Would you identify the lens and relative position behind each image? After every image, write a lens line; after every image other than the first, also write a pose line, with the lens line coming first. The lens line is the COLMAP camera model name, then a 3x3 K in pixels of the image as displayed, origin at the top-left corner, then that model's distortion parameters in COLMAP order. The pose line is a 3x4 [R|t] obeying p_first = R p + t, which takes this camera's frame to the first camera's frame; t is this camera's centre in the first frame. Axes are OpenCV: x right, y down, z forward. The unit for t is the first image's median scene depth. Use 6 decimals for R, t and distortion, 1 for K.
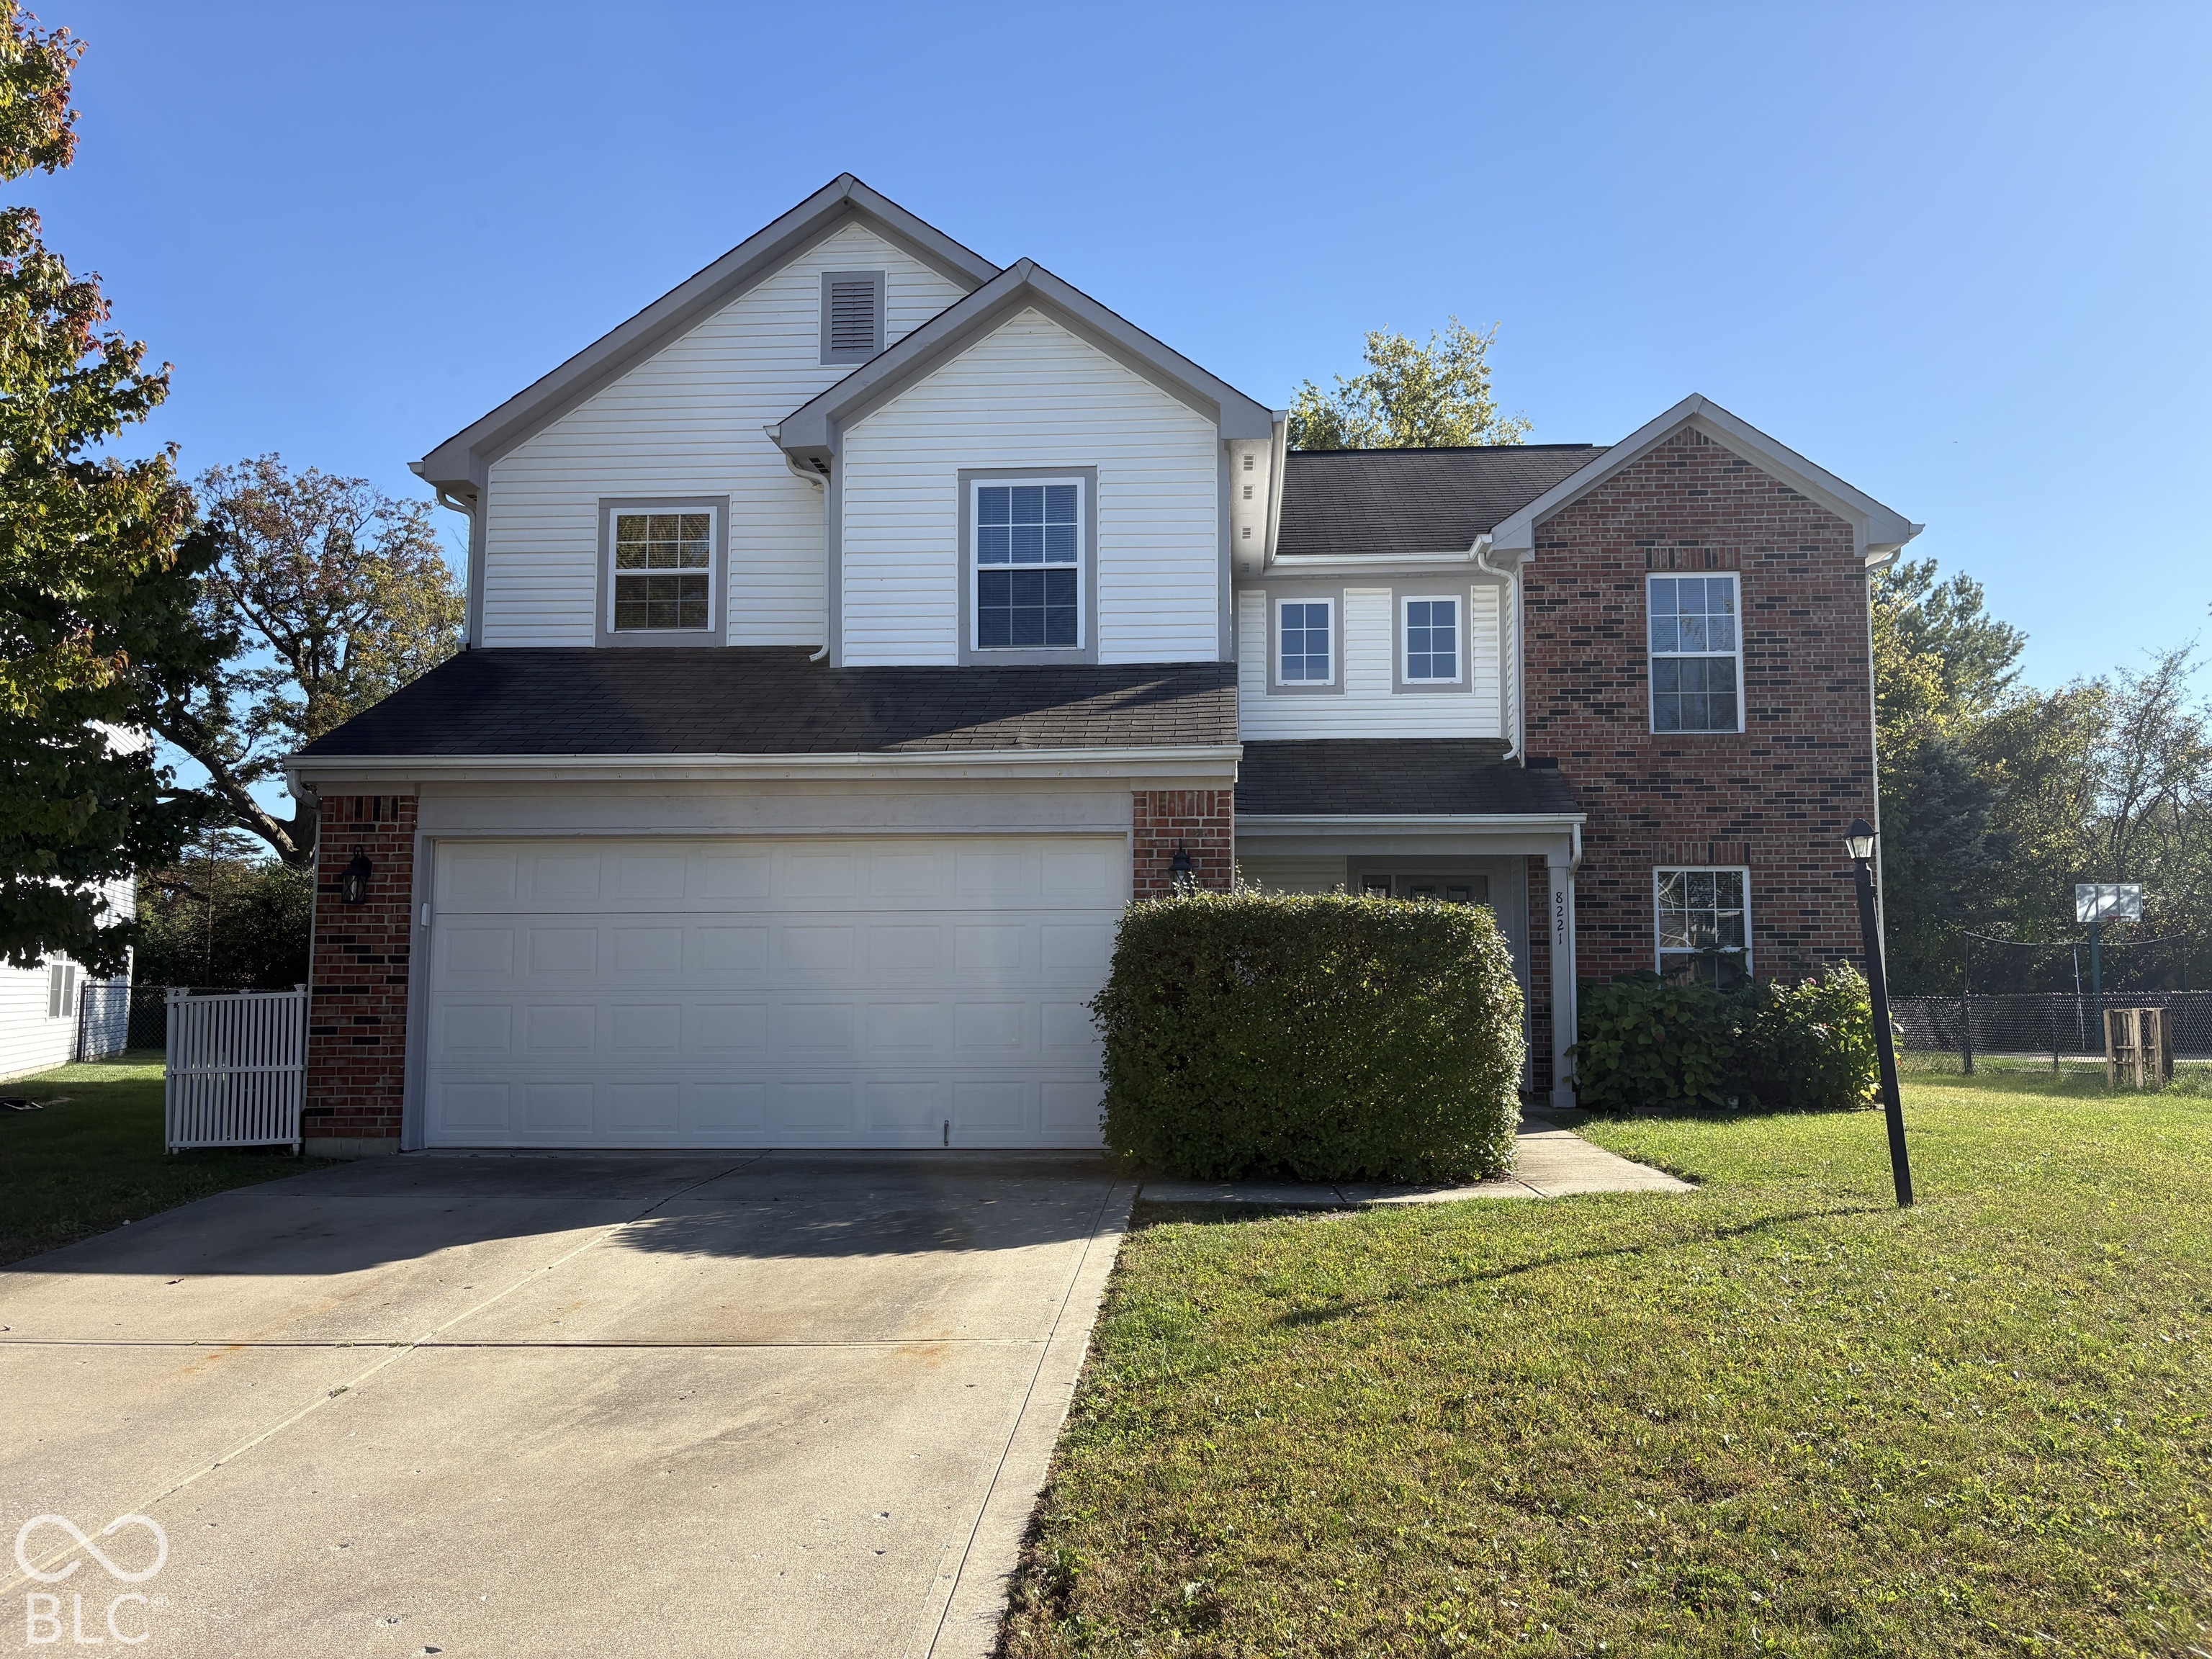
lens RADIAL K [[1693.0, 0, 1105.3], [0, 1693.0, 829.2], [0, 0, 1]] dist [0.016837, -0.003466]
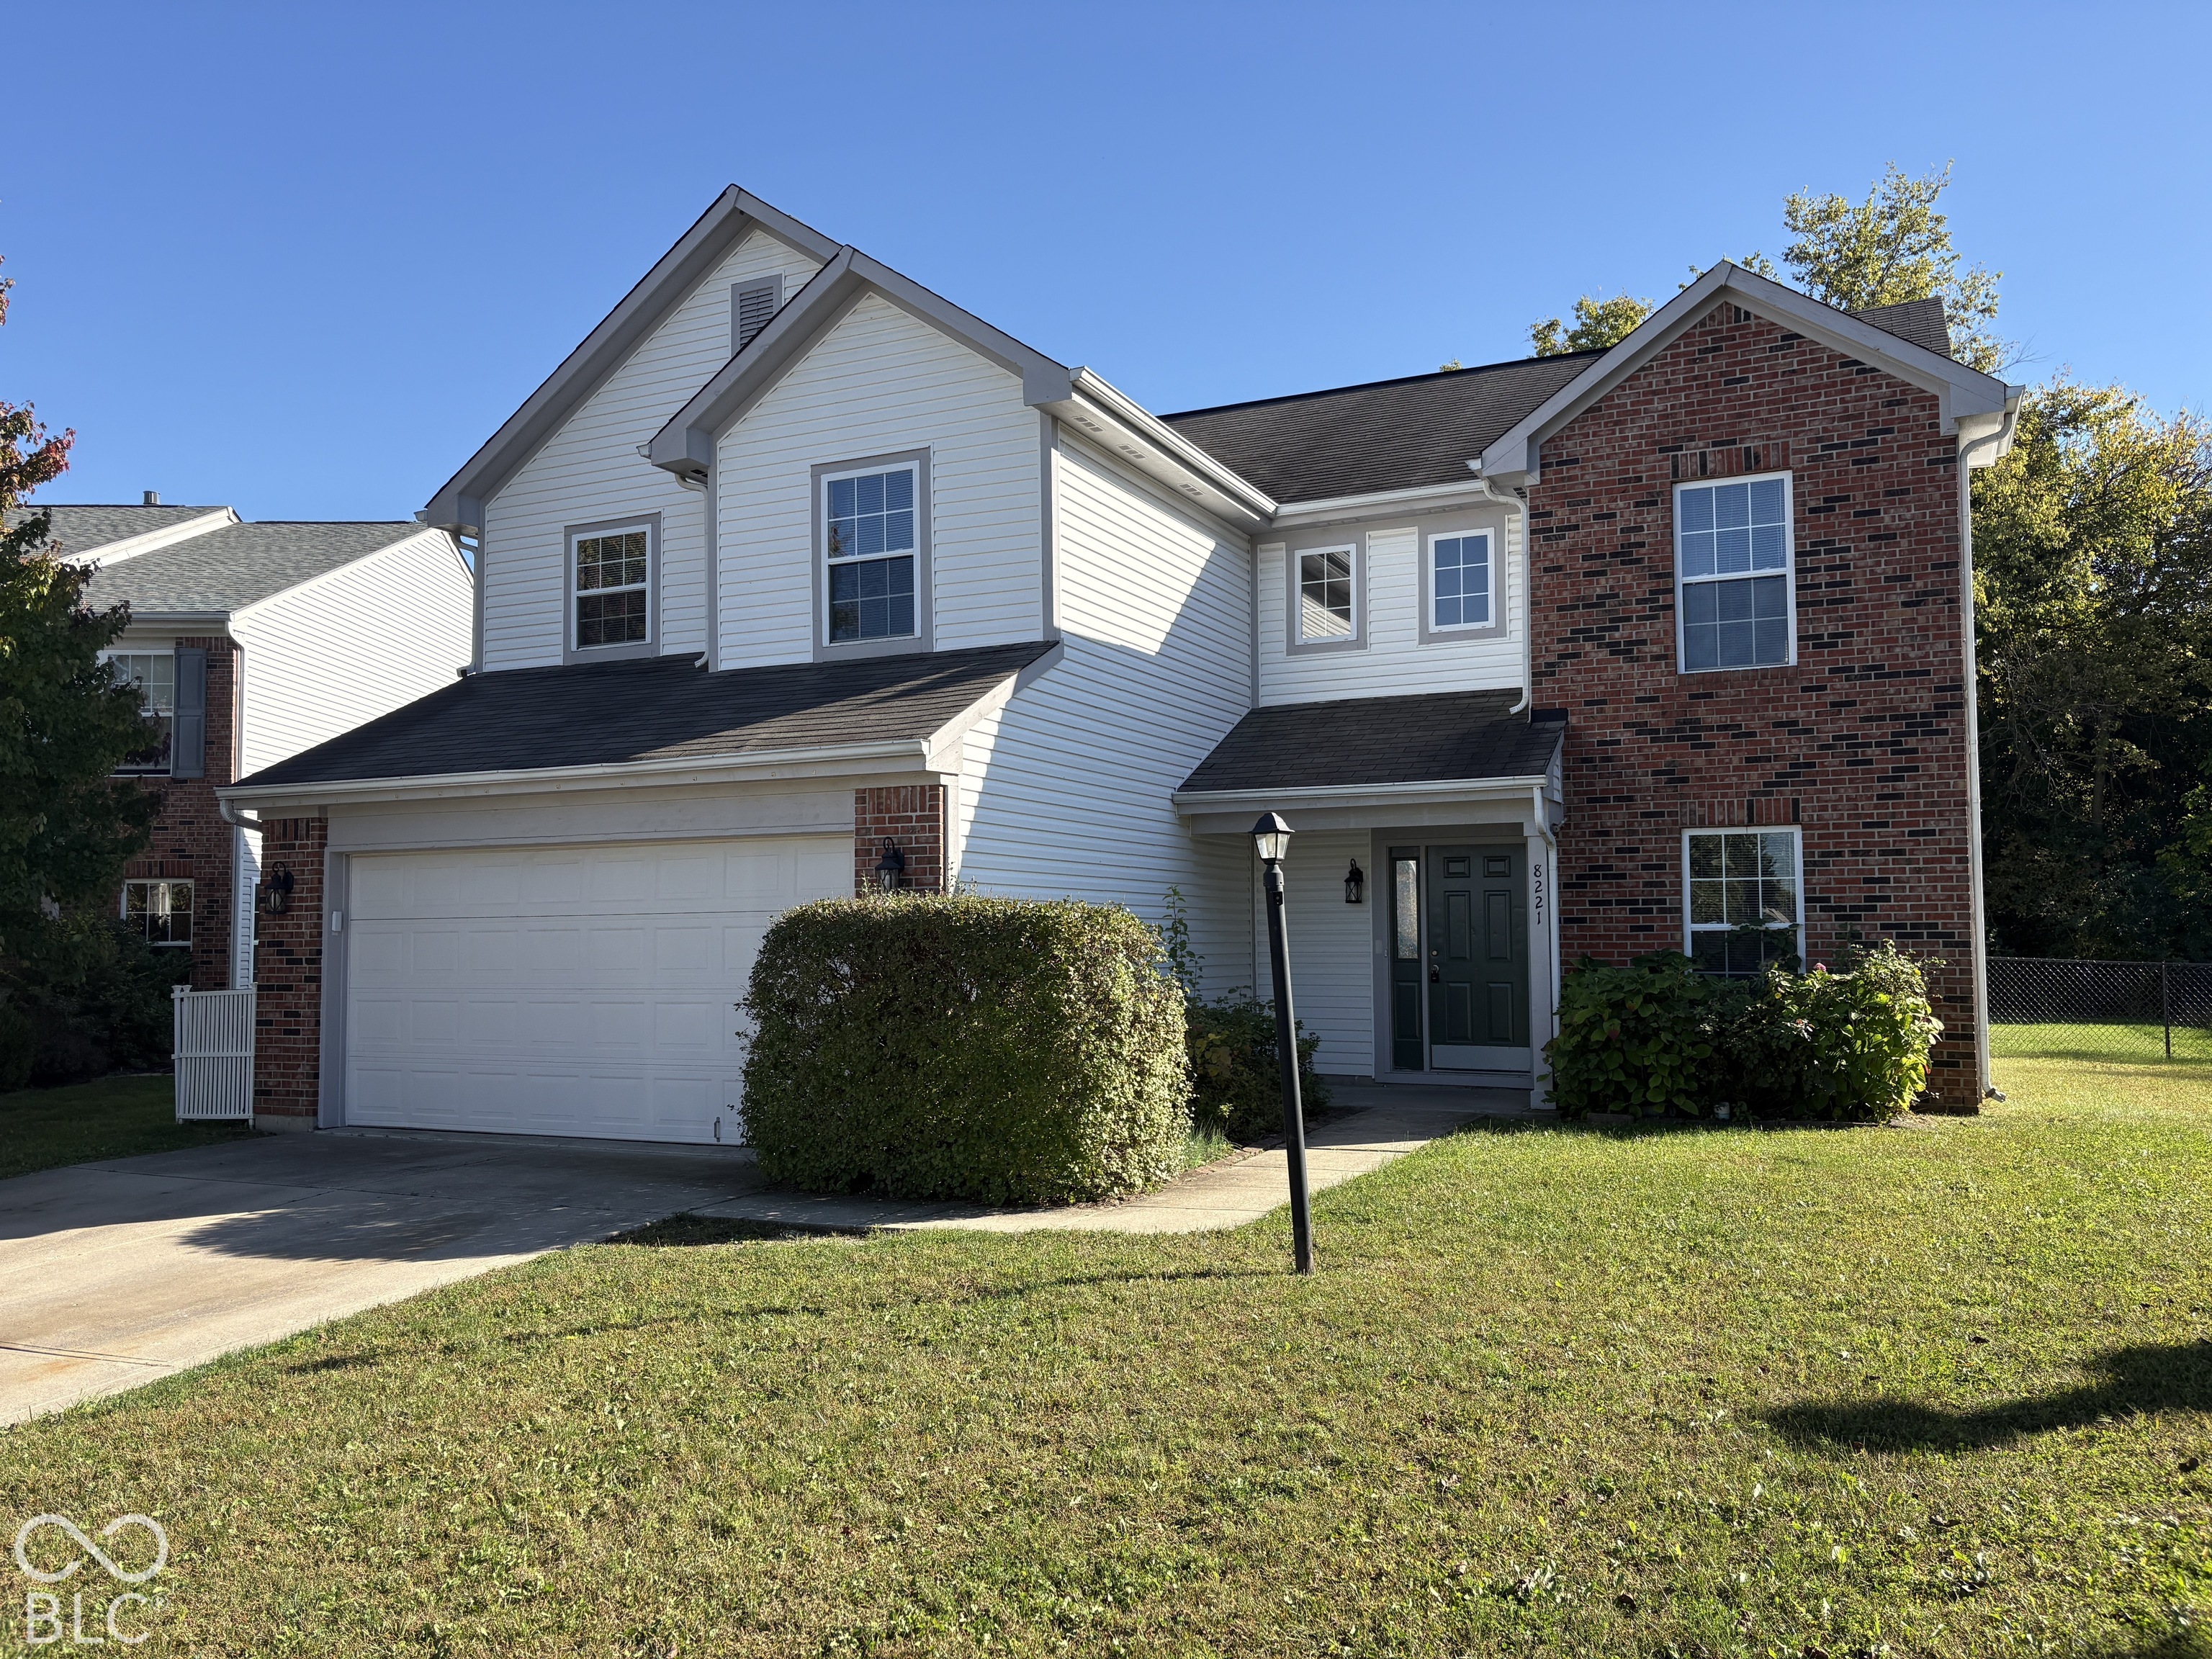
lens RADIAL K [[1693.0, 0, 1108.4], [0, 1693.0, 840.2], [0, 0, 1]] dist [0.016837, -0.003466]
pose [[0.929268, -0.029691, -0.368211, 0.406504], [0.044257, 0.998534, 0.031176, -0.013412], [0.366746, -0.045266, 0.929219, 0.111388]]
